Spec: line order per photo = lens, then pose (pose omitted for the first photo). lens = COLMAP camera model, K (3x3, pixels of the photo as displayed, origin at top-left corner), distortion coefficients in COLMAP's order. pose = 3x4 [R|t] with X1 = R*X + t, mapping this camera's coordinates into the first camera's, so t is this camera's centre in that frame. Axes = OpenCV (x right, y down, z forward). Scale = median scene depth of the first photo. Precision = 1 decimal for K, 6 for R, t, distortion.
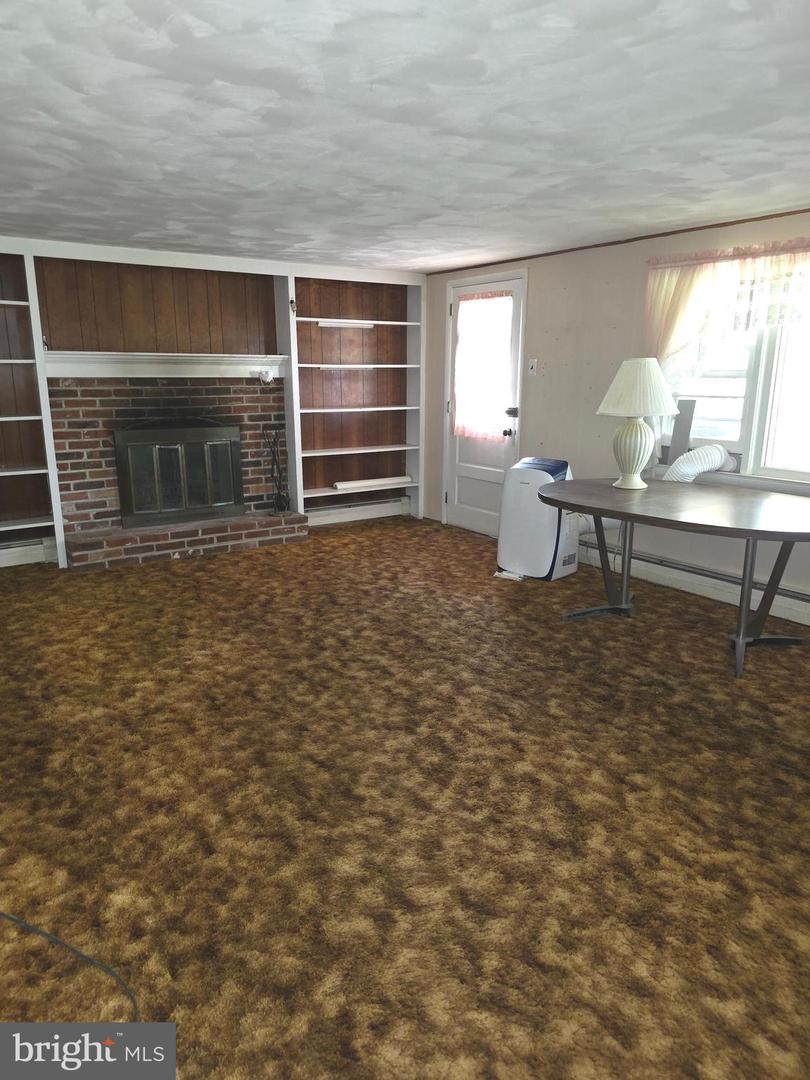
lens RADIAL K [[729.0, 0, 399.3], [0, 729.0, 539.8], [0, 0, 1]] dist [0.039792, -0.034829]
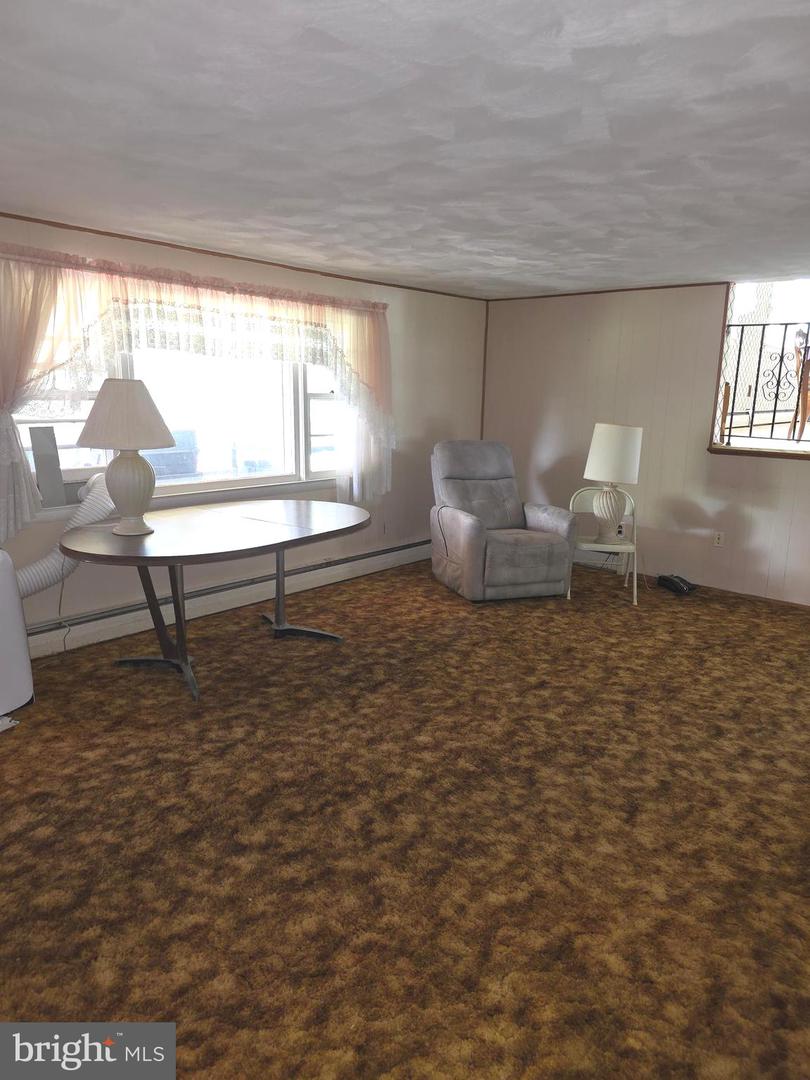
lens RADIAL K [[729.0, 0, 400.1], [0, 729.0, 539.5], [0, 0, 1]] dist [0.039792, -0.034829]
pose [[-0.236041, -0.205477, 0.949771, -0.741962], [0.207674, 0.944141, 0.255871, -0.288856], [-0.949293, 0.257638, -0.180183, 1.160963]]
